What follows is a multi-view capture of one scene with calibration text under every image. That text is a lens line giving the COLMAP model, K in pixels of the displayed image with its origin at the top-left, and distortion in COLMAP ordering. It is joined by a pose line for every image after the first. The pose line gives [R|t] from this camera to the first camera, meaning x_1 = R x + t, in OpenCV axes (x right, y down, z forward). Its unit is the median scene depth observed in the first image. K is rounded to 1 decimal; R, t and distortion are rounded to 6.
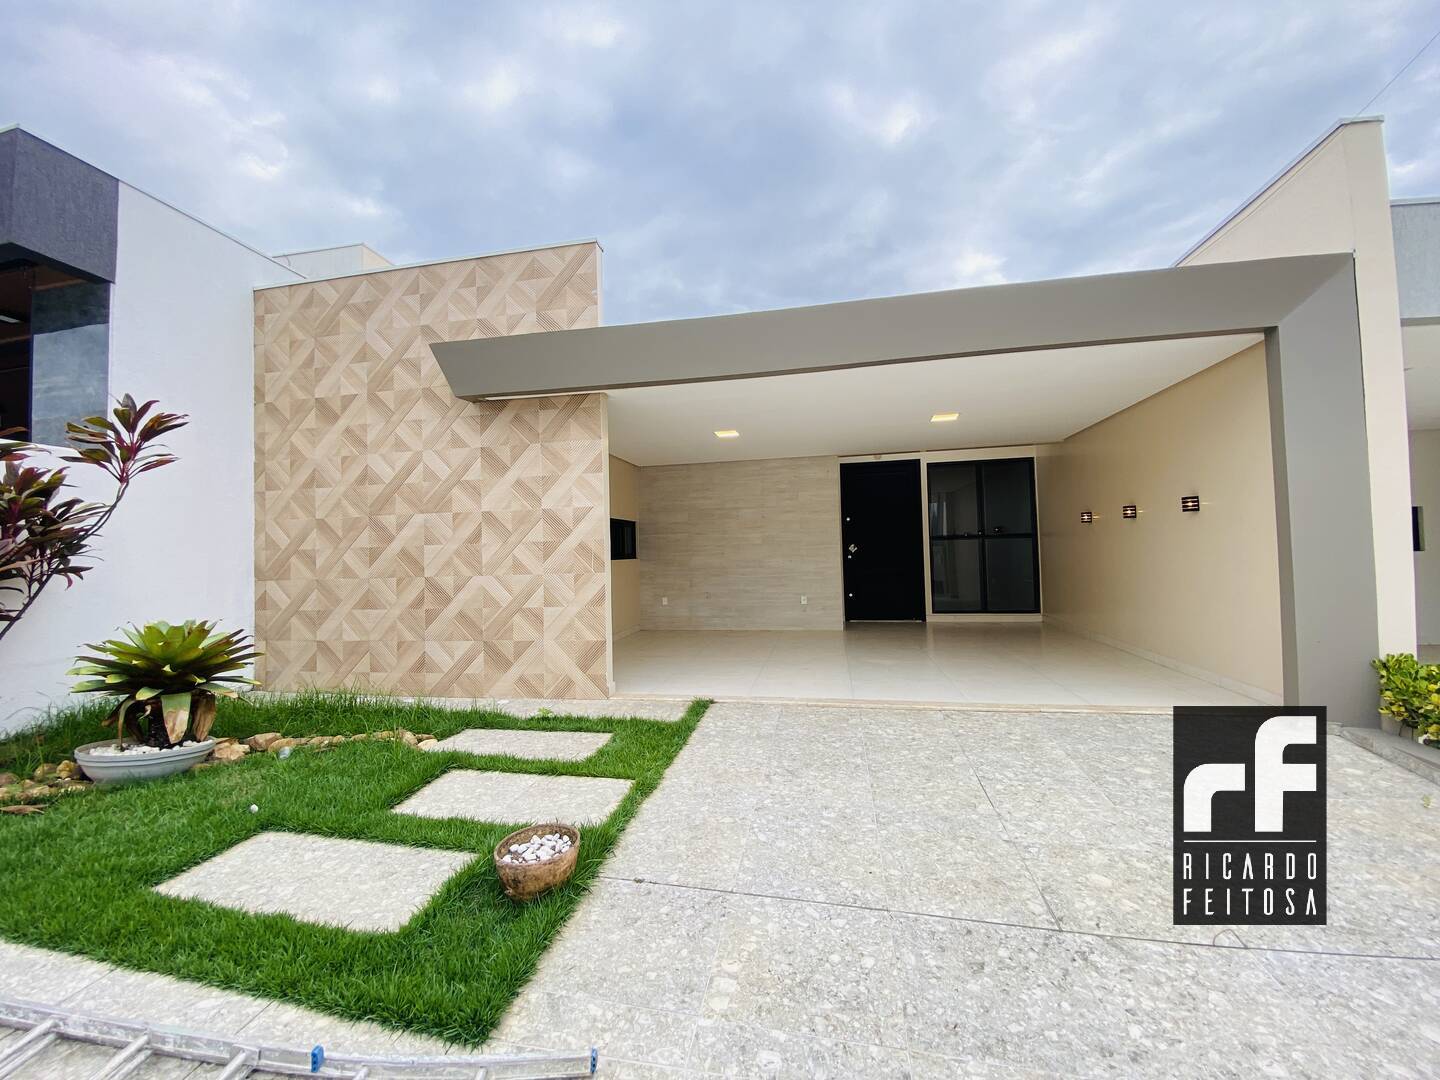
lens RADIAL K [[587.3, 0, 711.0], [0, 587.3, 540.1], [0, 0, 1]] dist [-0.007801, -0.005377]
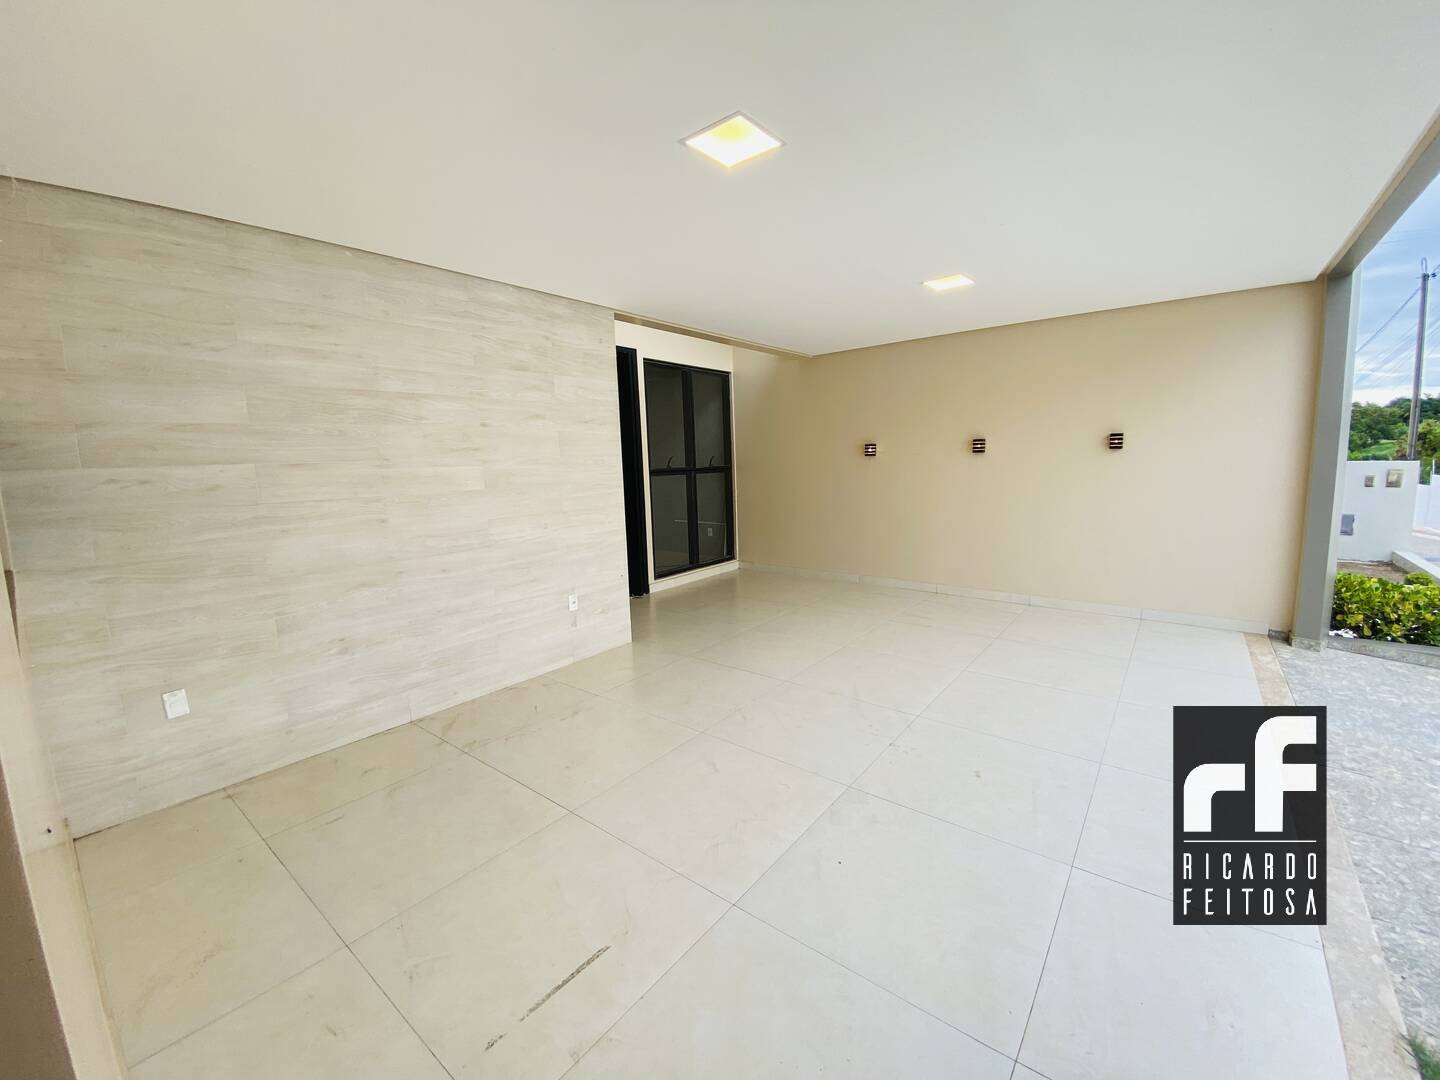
lens RADIAL K [[587.3, 0, 732.4], [0, 587.3, 539.0], [0, 0, 1]] dist [-0.007801, -0.005377]
pose [[0.425478, -0.111500, 0.898074, -0.210666], [-0.008845, 0.991821, 0.127330, -0.013729], [-0.904925, -0.062119, 0.421012, 0.654922]]
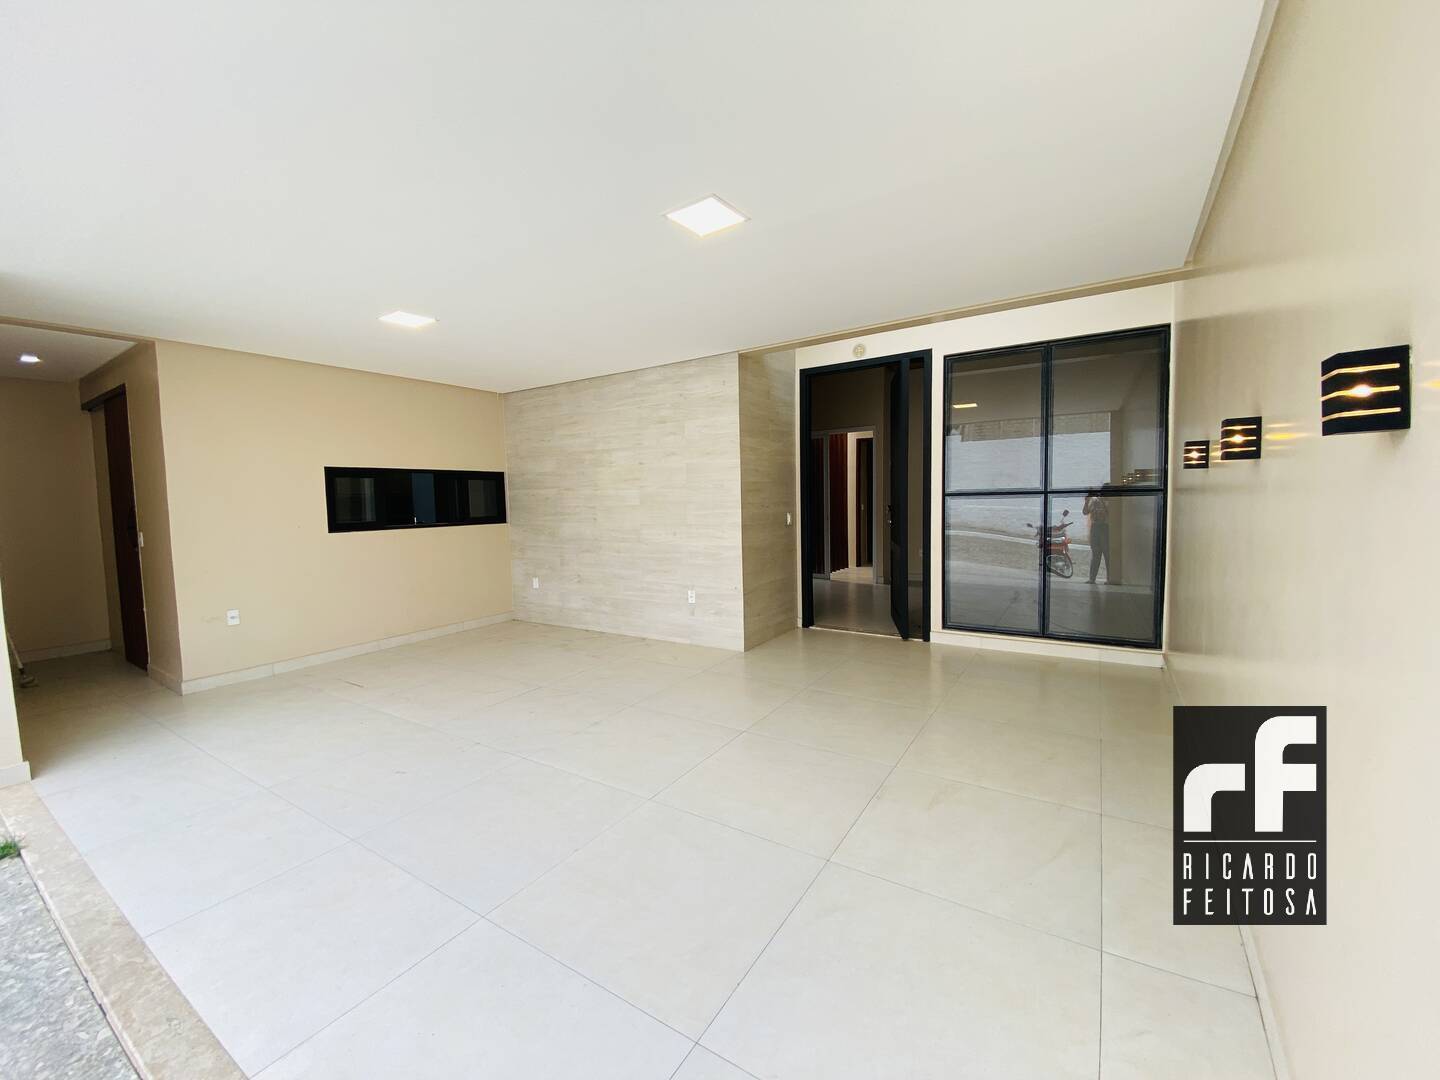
lens RADIAL K [[587.3, 0, 716.3], [0, 587.3, 551.7], [0, 0, 1]] dist [-0.007801, -0.005377]
pose [[0.935279, 0.037954, -0.351869, 0.387009], [0.004597, 0.992846, 0.119311, -0.019441], [0.353880, -0.113207, 0.928414, 0.421467]]
